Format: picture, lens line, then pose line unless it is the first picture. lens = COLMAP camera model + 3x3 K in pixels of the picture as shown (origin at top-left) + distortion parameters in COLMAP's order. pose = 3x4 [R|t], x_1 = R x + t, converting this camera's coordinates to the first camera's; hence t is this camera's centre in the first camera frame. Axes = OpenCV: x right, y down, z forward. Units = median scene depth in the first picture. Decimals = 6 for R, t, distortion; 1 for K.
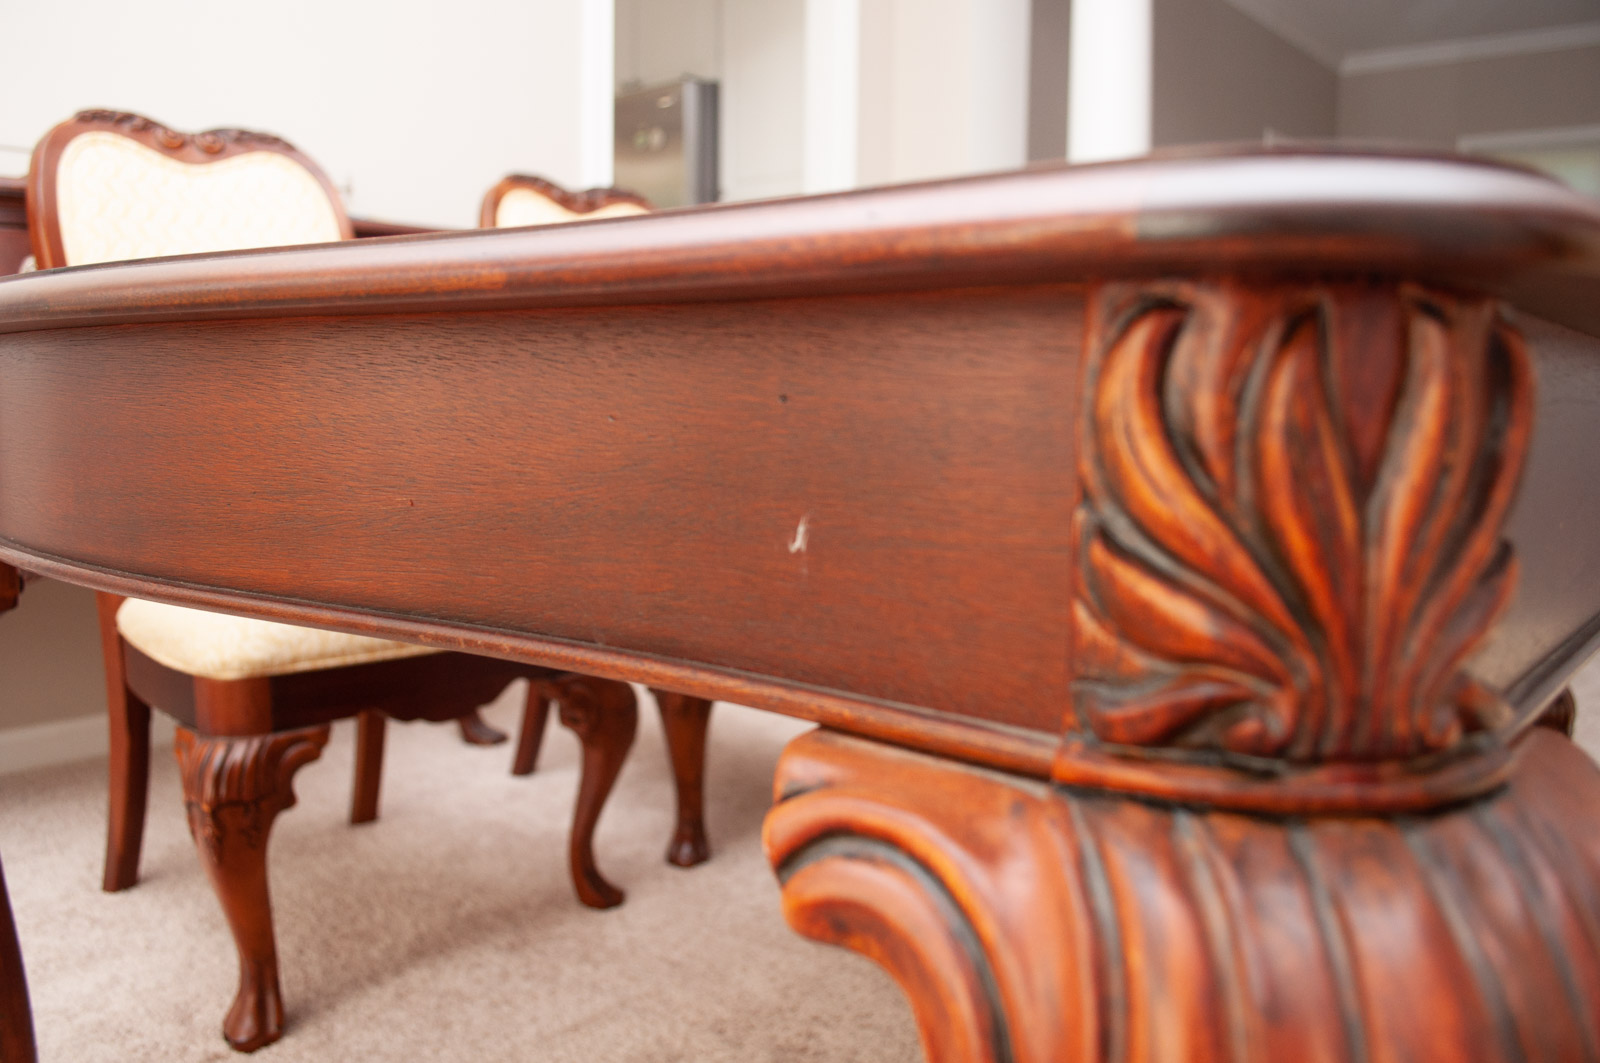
lens RADIAL K [[1272.1, 0, 771.6], [0, 1272.1, 519.0], [0, 0, 1]] dist [-0.084486, 0.010955]
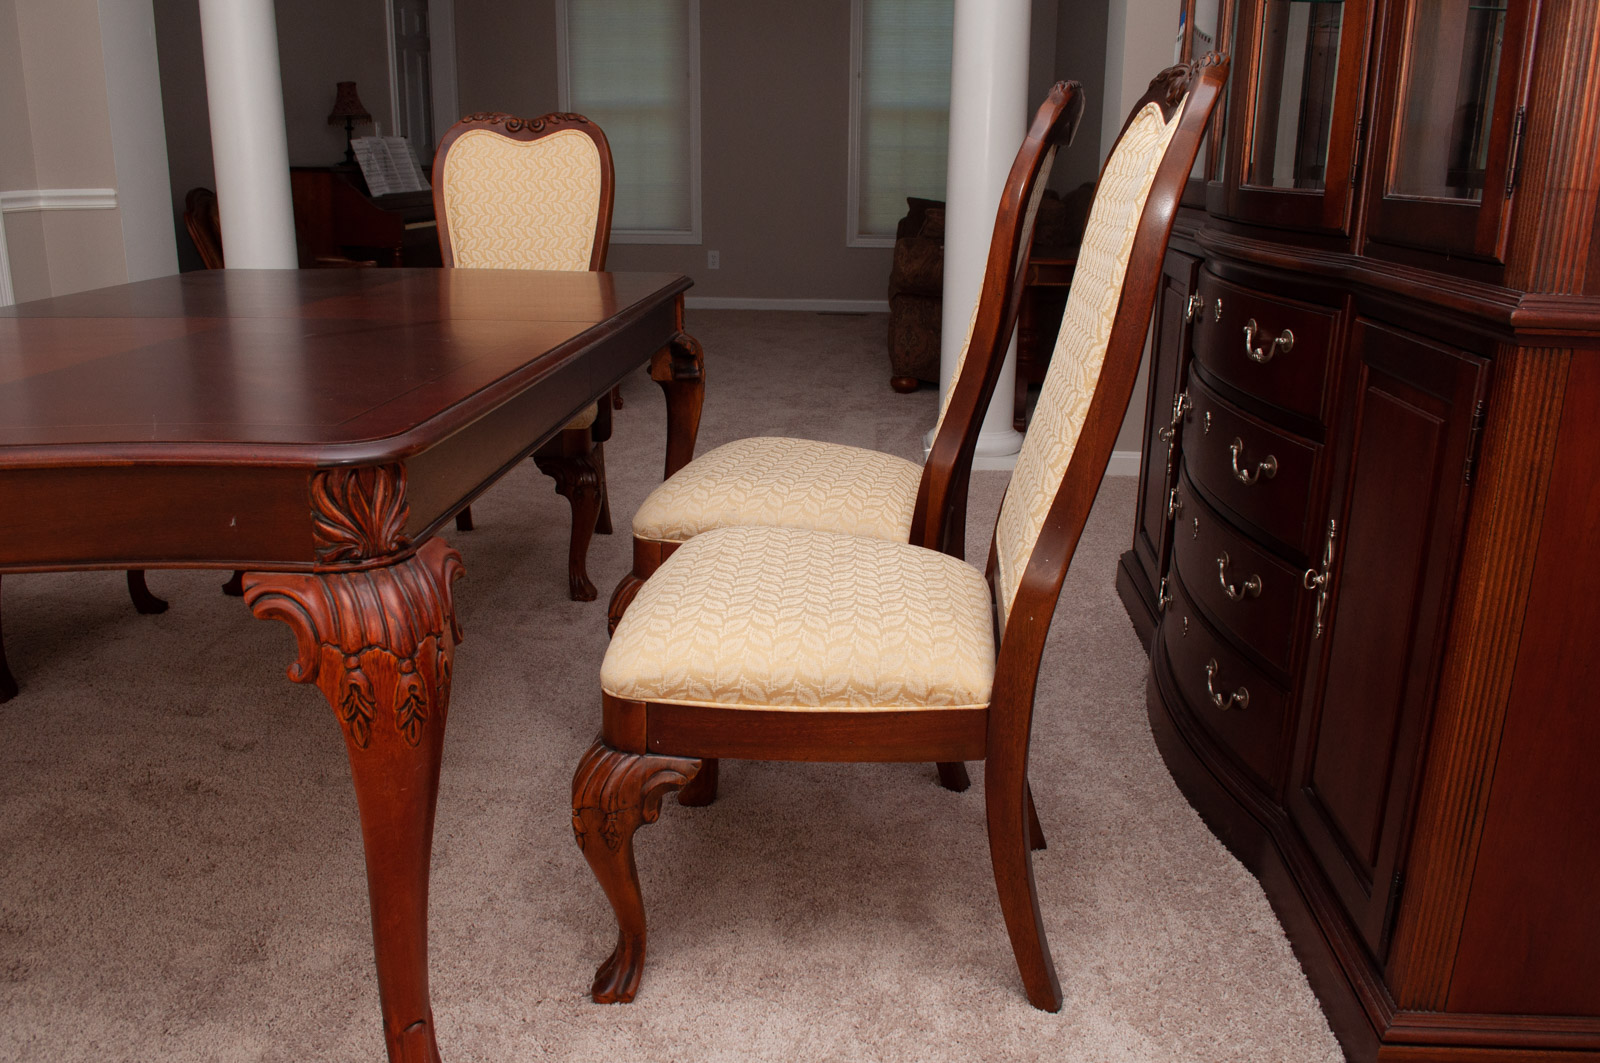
lens RADIAL K [[1272.1, 0, 791.0], [0, 1272.1, 529.4], [0, 0, 1]] dist [-0.084486, 0.010955]
pose [[0.793237, -0.178371, 0.582201, -0.908203], [0.070539, 0.976614, 0.203101, -0.658660], [-0.604813, -0.120040, 0.787268, -3.182203]]
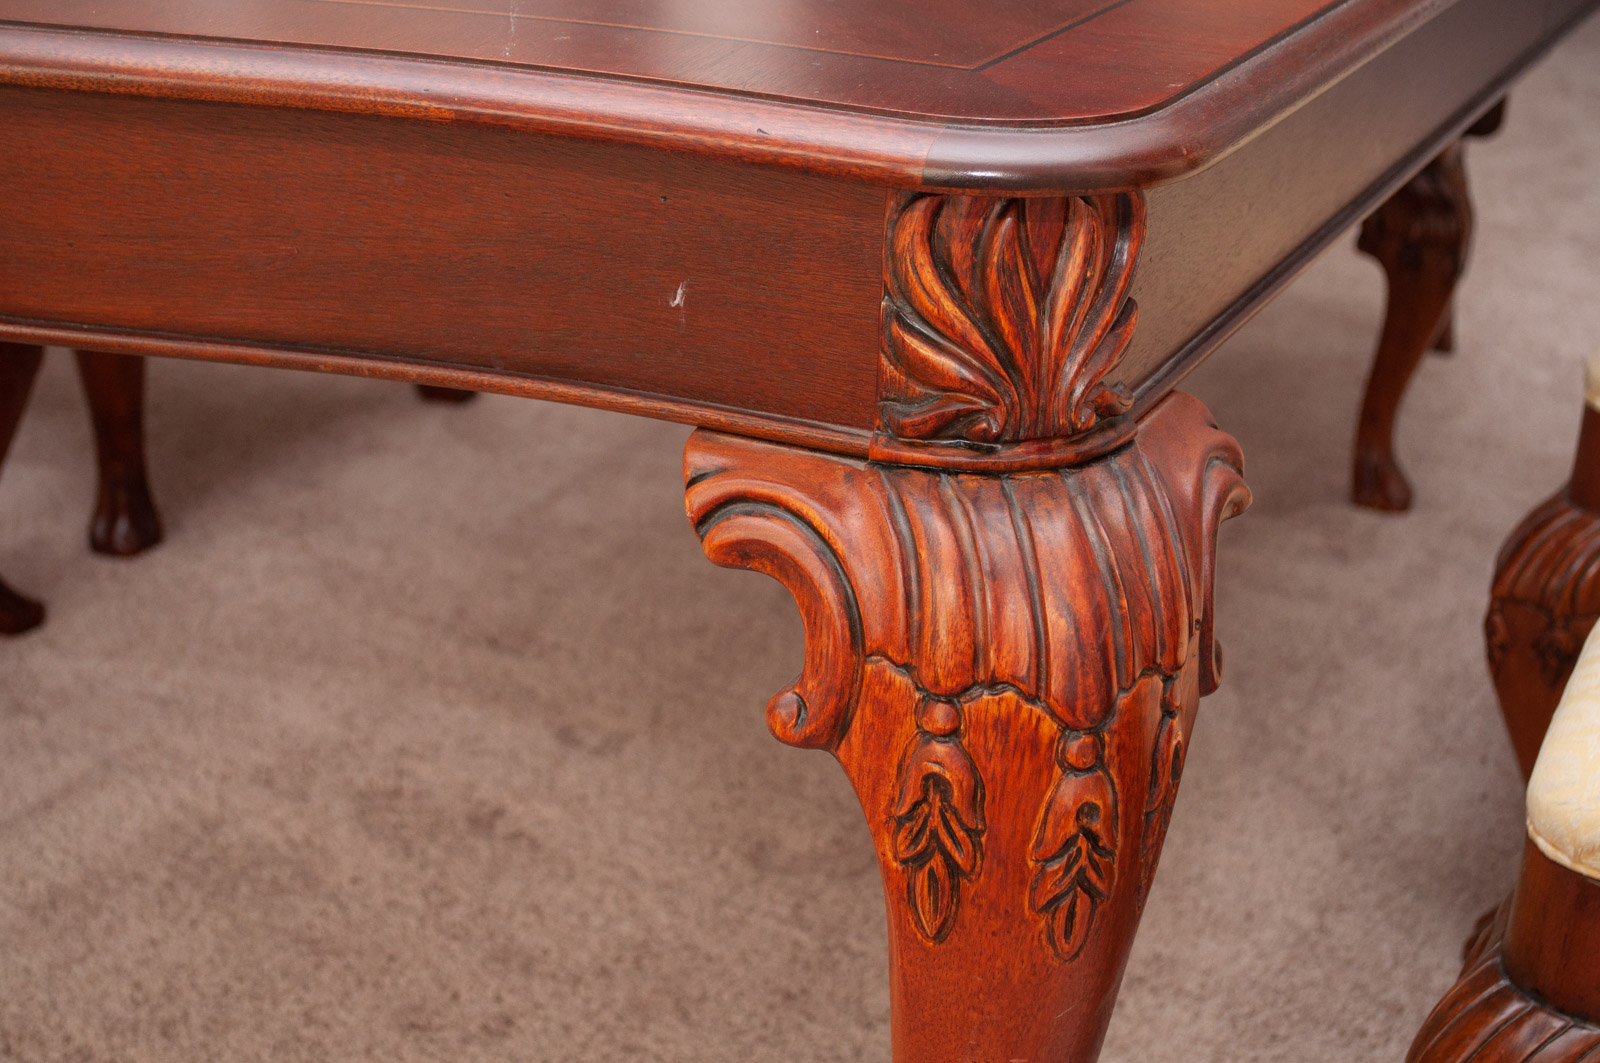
lens RADIAL K [[2708.1, 0, 801.3], [0, 2708.1, 533.4], [0, 0, 1]] dist [-0.014582, 0.000000]
pose [[0.959119, -0.090521, 0.268137, -0.754118], [0.014426, 0.961872, 0.273119, -0.614669], [-0.282637, -0.258086, 0.923855, -2.091842]]
